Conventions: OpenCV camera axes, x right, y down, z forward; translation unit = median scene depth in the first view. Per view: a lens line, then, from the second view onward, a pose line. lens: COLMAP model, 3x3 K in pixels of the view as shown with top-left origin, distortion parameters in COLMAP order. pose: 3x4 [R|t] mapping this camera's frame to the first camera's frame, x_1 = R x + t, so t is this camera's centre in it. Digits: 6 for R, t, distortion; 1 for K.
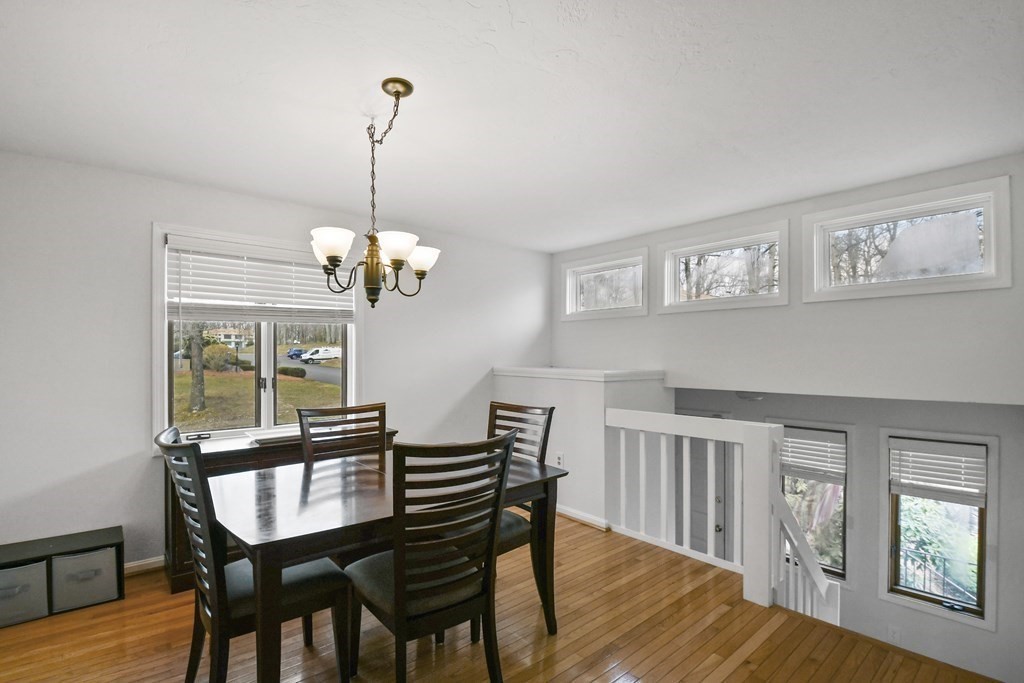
lens RADIAL K [[477.1, 0, 511.0], [0, 477.1, 356.7], [0, 0, 1]] dist [-0.027093, -0.000408]
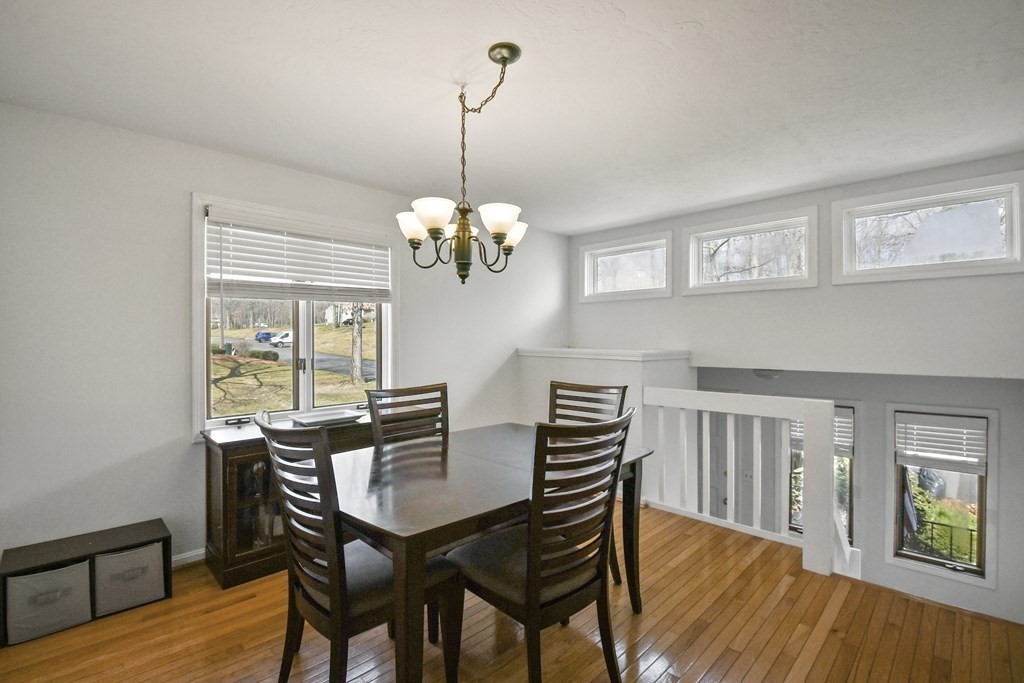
lens RADIAL K [[461.1, 0, 512.0], [0, 461.1, 341.5], [0, 0, 1]] dist [-0.023474, -0.000880]
pose [[0.997130, -0.002080, 0.075682, -0.195938], [0.001814, 0.999992, 0.003590, 0.007957], [-0.075689, -0.003443, 0.997126, 0.046842]]
